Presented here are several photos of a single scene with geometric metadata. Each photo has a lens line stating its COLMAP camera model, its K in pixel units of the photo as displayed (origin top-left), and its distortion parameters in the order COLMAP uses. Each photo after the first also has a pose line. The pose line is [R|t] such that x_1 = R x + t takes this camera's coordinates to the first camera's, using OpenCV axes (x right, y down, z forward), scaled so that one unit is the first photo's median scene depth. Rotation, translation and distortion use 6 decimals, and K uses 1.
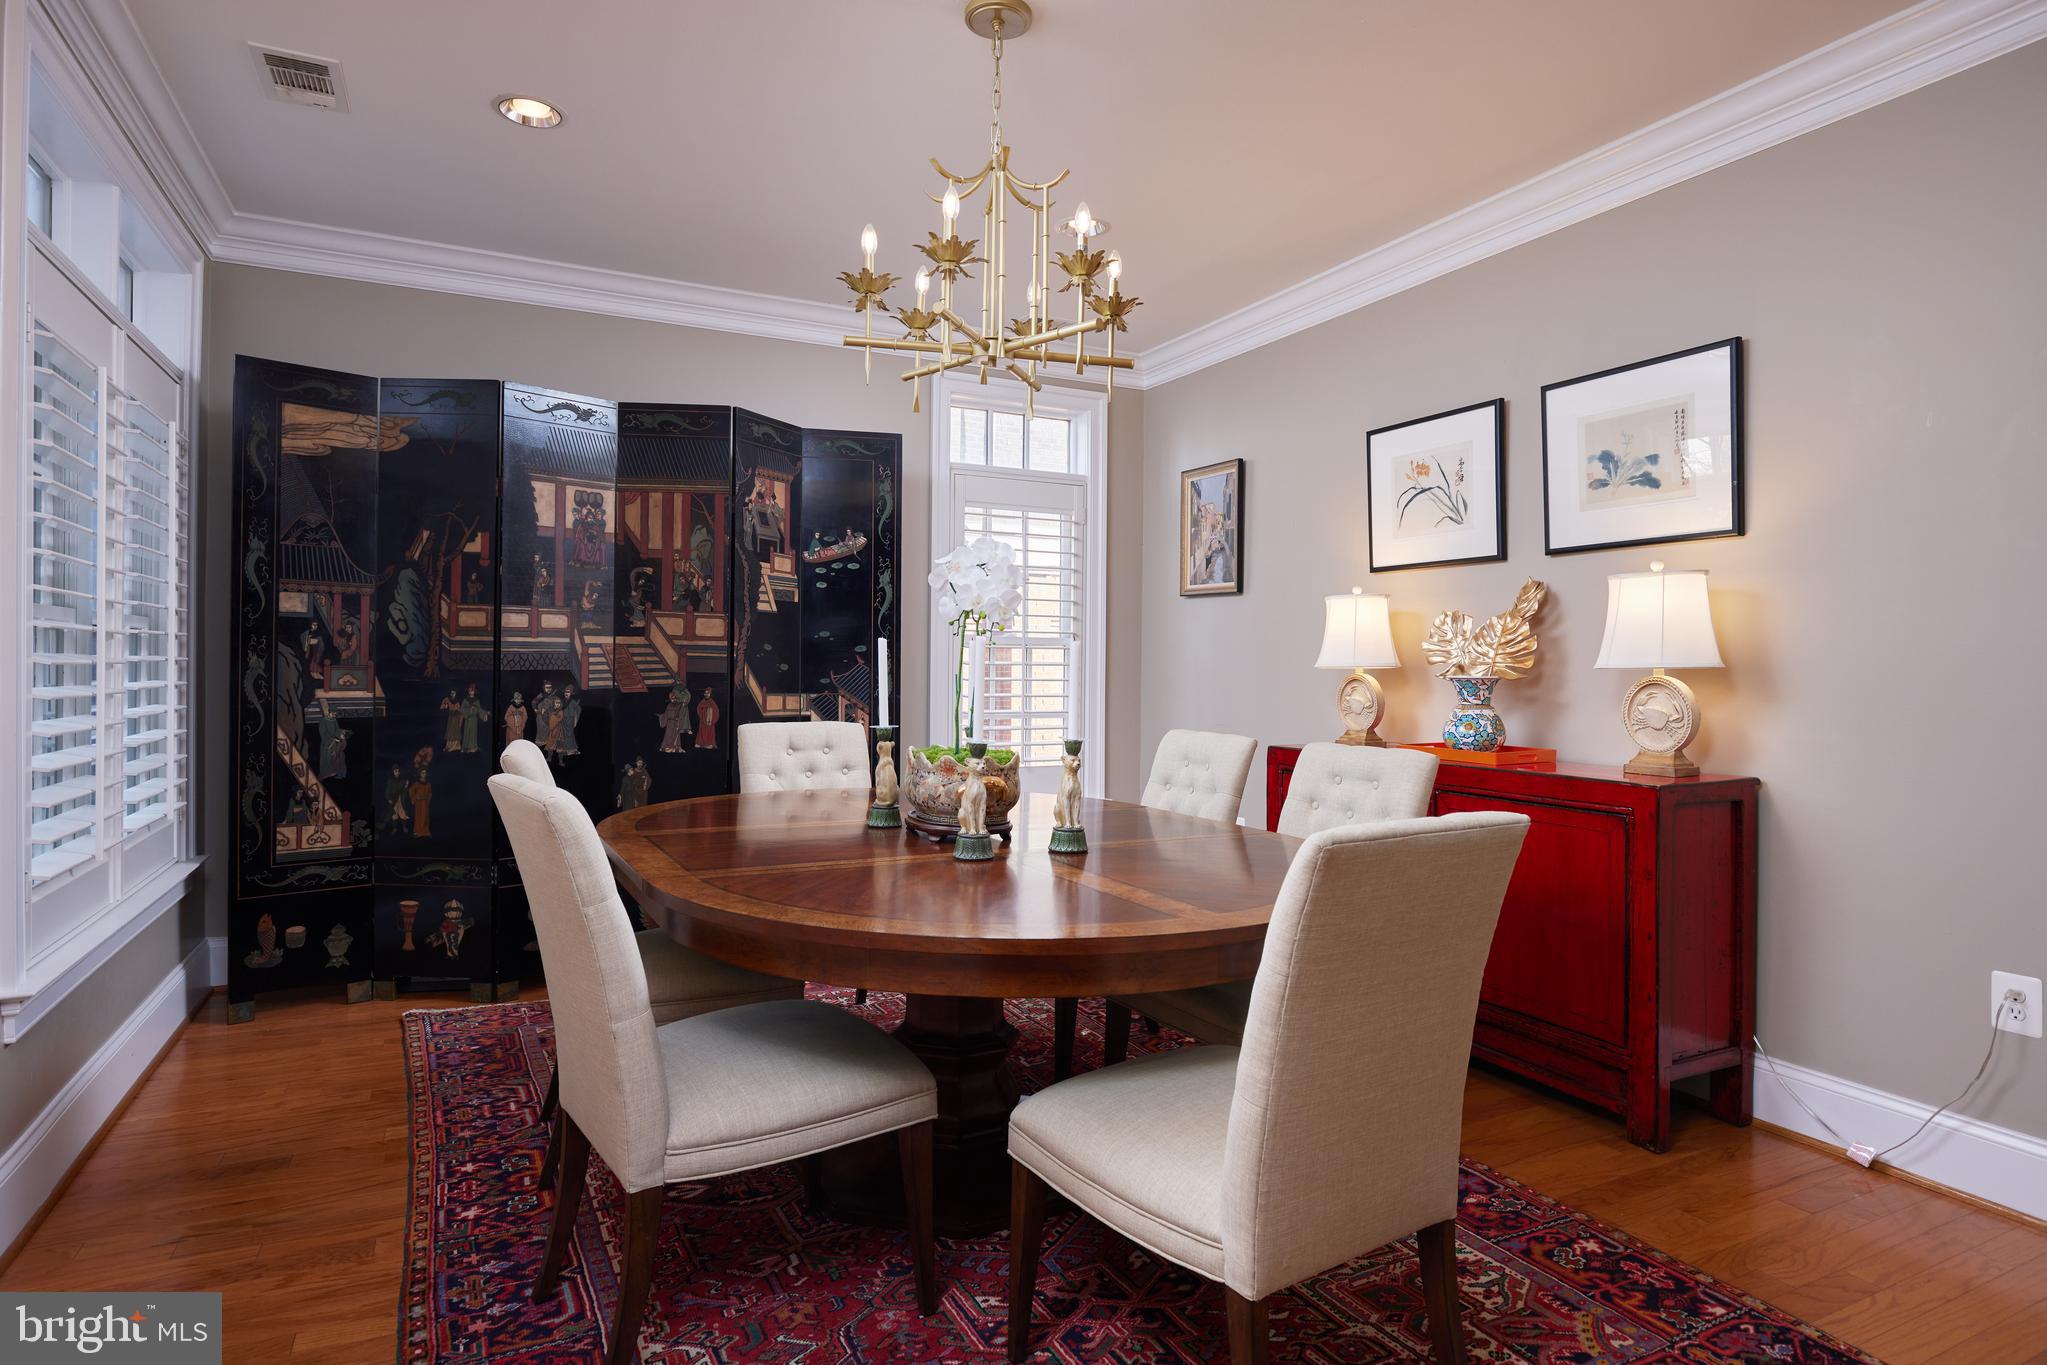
lens RADIAL K [[1090.5, 0, 1020.8], [0, 1090.5, 678.5], [0, 0, 1]] dist [-0.032607, 0.001967]
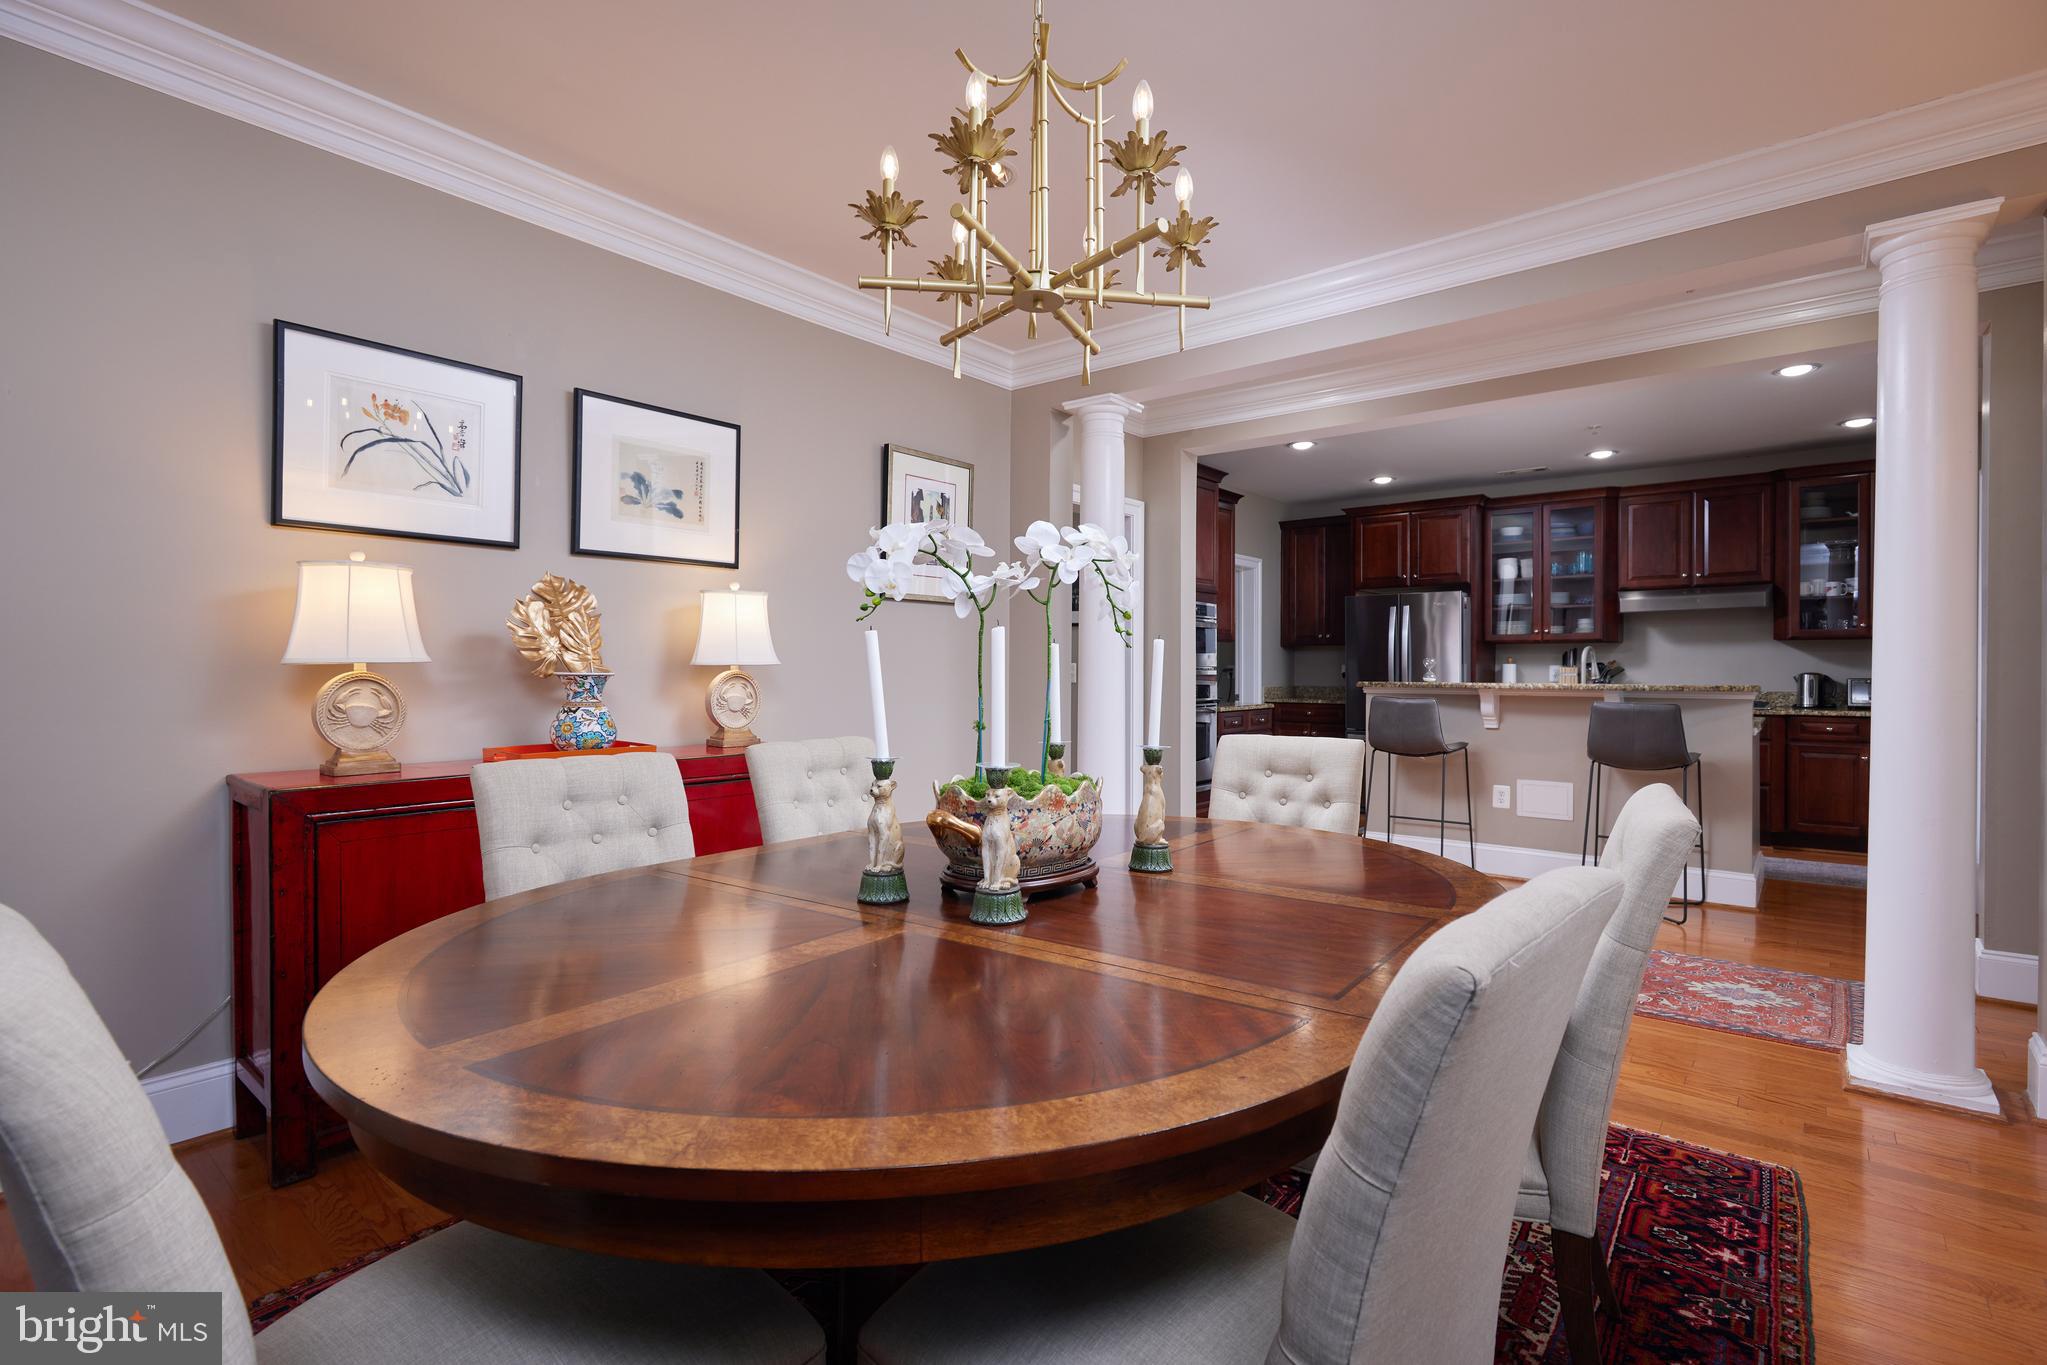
lens RADIAL K [[956.0, 0, 1040.4], [0, 956.0, 678.4], [0, 0, 1]] dist [0.001145, -0.000064]
pose [[-0.421440, -0.023075, 0.906563, -0.439916], [-0.001914, 0.999697, 0.024556, -0.016423], [-0.906854, 0.008614, -0.421357, 0.827374]]
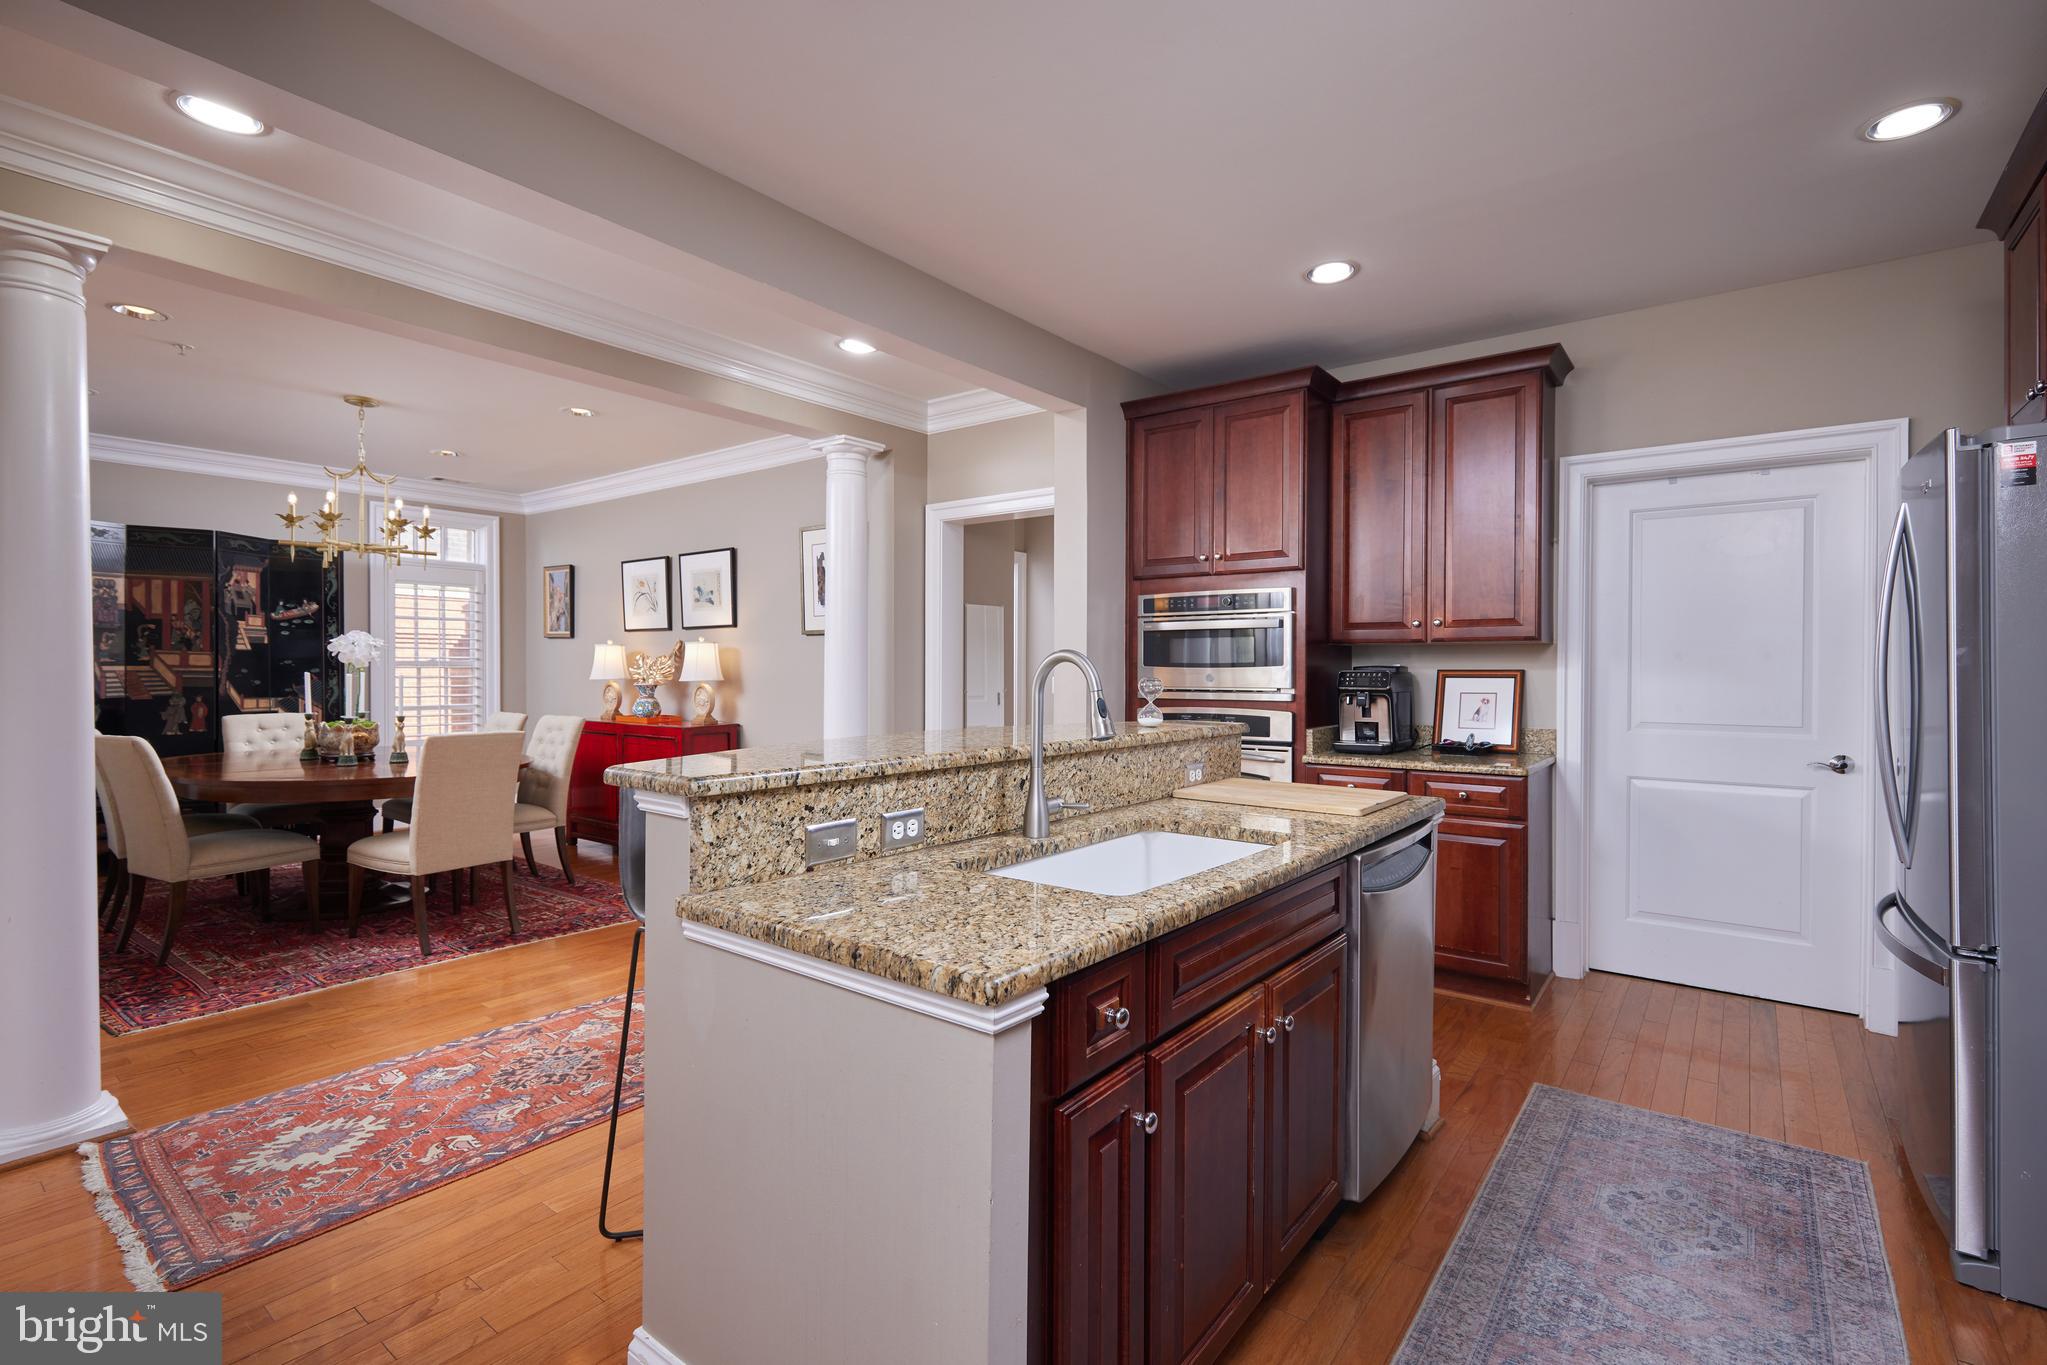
lens RADIAL K [[913.1, 0, 1031.8], [0, 913.1, 678.5], [0, 0, 1]] dist [-0.002057, -0.002899]
pose [[0.890606, -0.012694, 0.454598, 0.225602], [0.010043, 0.999916, 0.008245, -0.017067], [-0.454664, -0.002778, 0.890659, -0.859742]]
